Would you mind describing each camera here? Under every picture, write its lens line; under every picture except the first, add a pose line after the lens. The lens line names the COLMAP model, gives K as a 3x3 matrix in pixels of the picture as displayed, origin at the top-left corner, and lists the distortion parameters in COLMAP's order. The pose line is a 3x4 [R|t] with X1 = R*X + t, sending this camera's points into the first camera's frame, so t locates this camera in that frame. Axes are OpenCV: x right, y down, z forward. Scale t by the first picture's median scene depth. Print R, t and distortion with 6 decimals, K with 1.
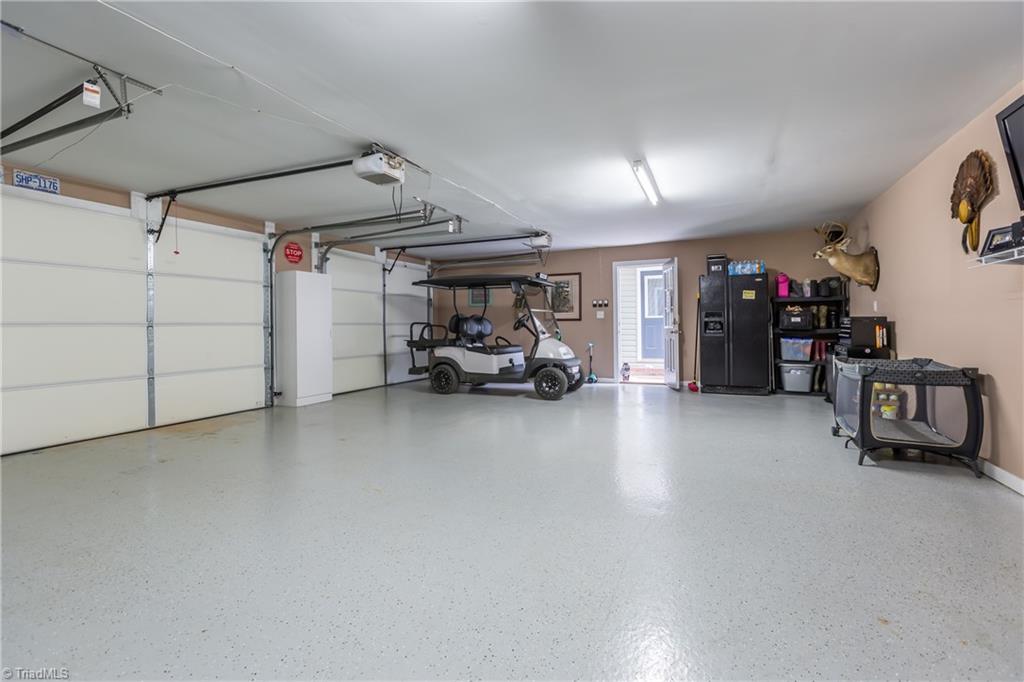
lens RADIAL K [[464.6, 0, 513.4], [0, 464.6, 335.0], [0, 0, 1]] dist [-0.002831, 0.001184]
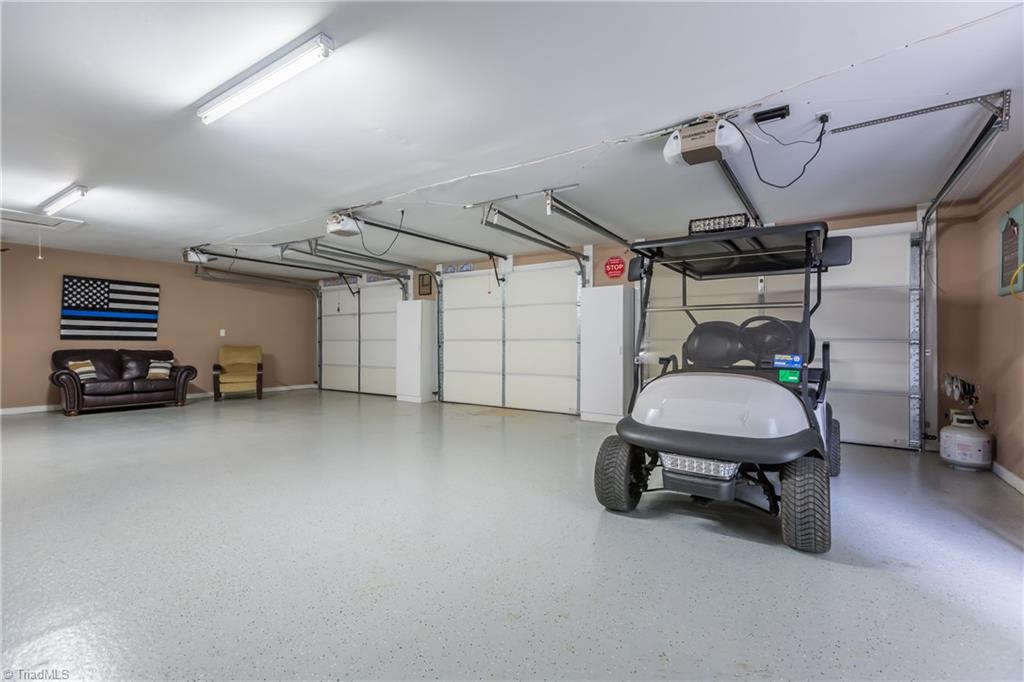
lens RADIAL K [[464.6, 0, 513.9], [0, 464.6, 340.1], [0, 0, 1]] dist [-0.002831, 0.001184]
pose [[-0.182370, 0.000849, -0.983230, 0.597739], [-0.022728, 0.999729, 0.005079, -0.025891], [0.982967, 0.023273, -0.182301, 1.084632]]
